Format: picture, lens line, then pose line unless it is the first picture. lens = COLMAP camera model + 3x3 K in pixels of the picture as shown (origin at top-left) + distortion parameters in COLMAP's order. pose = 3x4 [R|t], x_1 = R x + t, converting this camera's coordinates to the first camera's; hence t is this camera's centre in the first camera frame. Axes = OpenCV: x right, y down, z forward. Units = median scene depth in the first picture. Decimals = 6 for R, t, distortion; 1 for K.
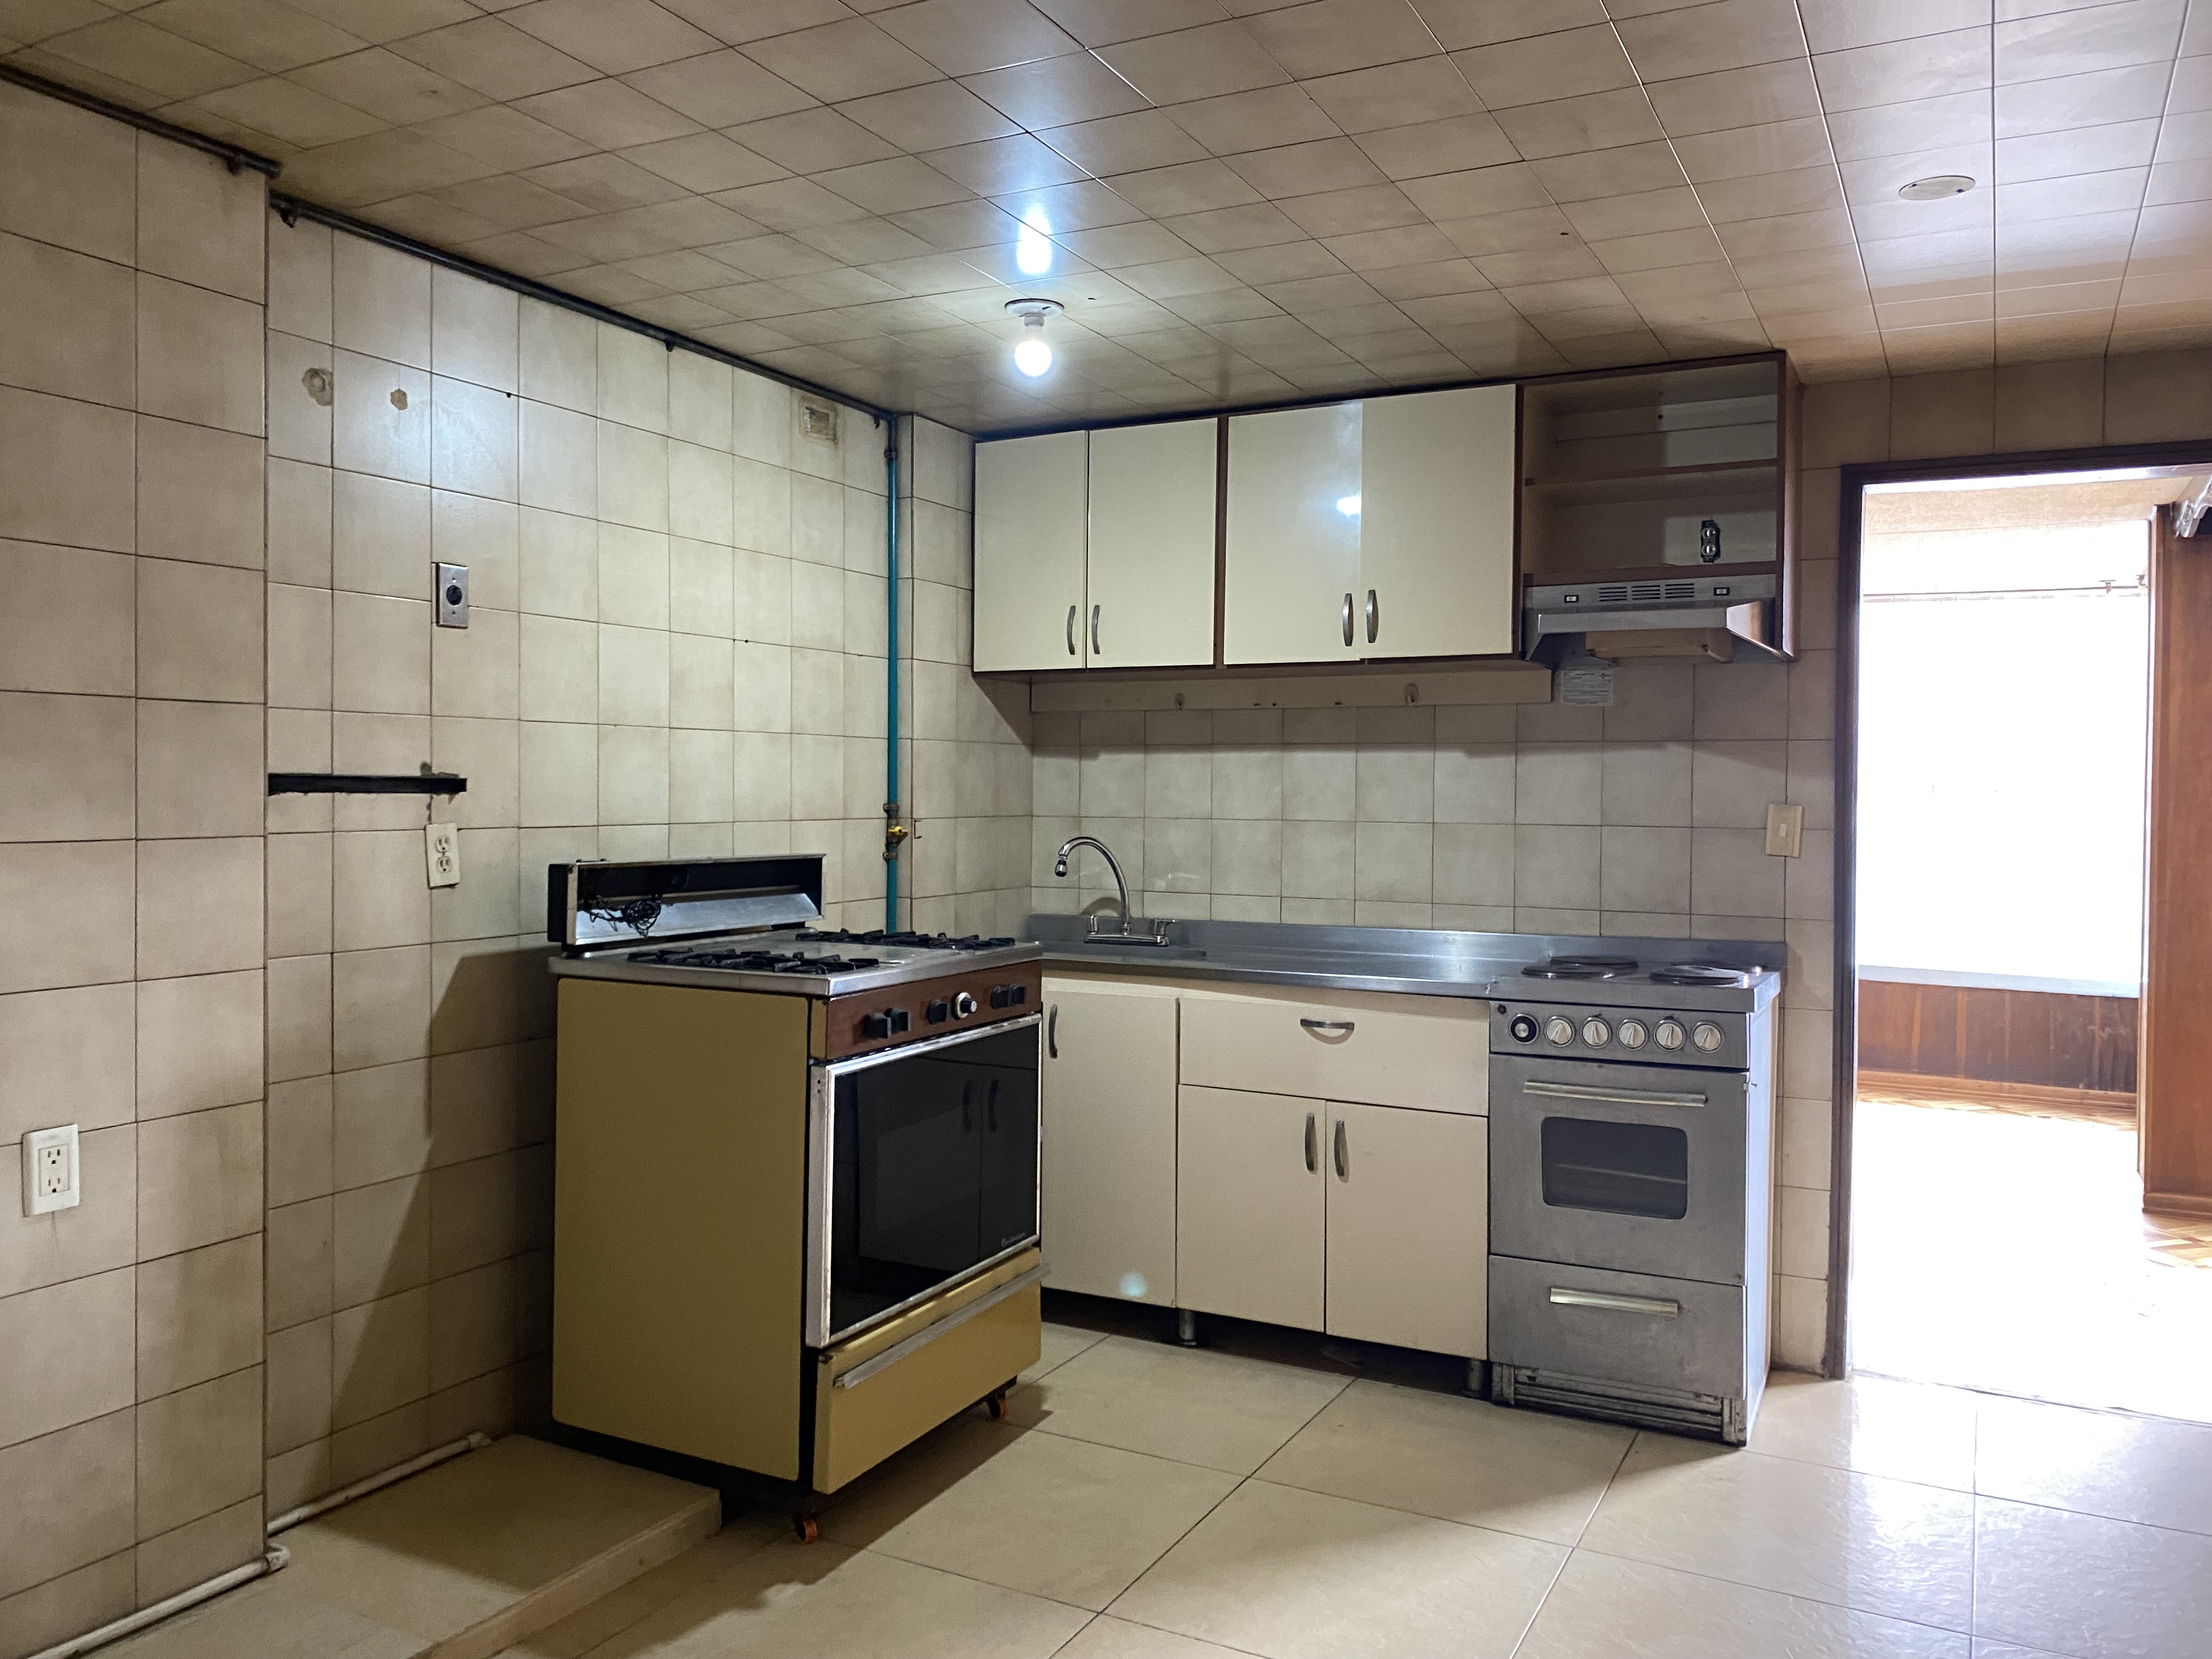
lens RADIAL K [[1657.3, 0, 1106.0], [0, 1657.3, 829.5], [0, 0, 1]] dist [0.002363, 0.004249]
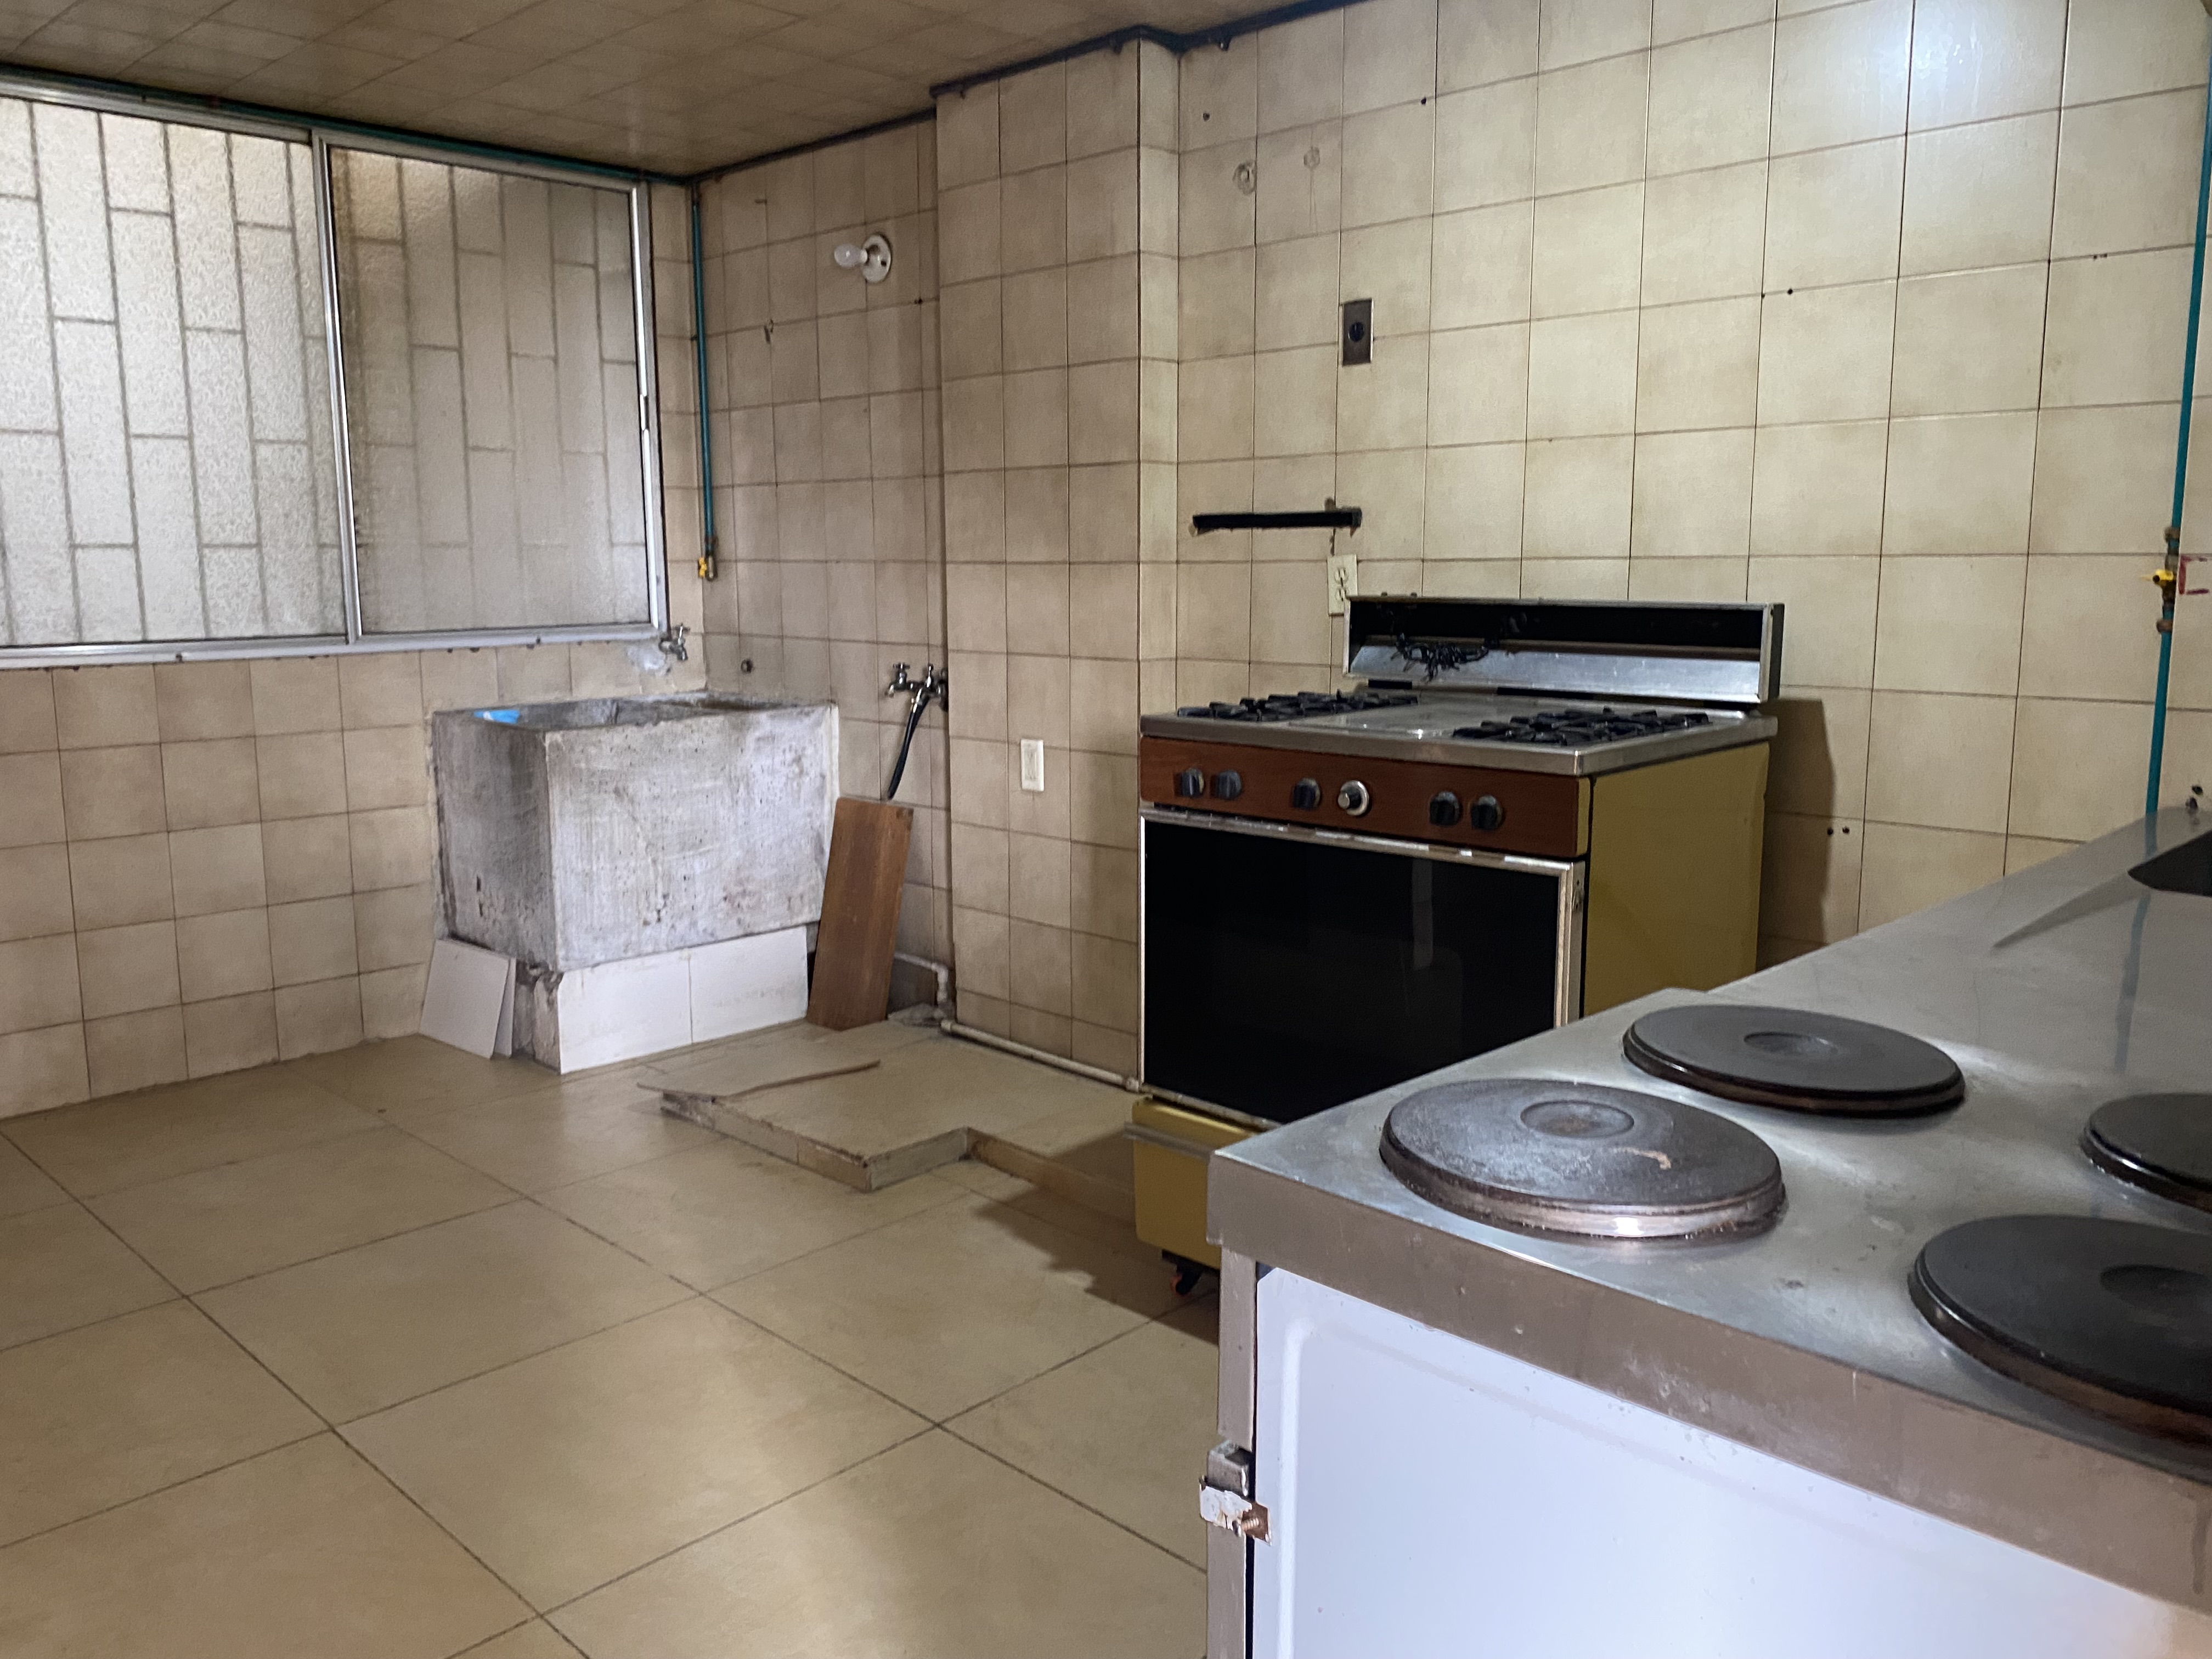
lens RADIAL K [[1707.5, 0, 1111.5], [0, 1707.5, 808.1], [0, 0, 1]] dist [0.180605, -0.379822]
pose [[-0.289608, 0.127251, -0.948649, 0.735298], [-0.024457, 0.989816, 0.140239, 0.006056], [0.956833, 0.063816, -0.283547, 1.197858]]
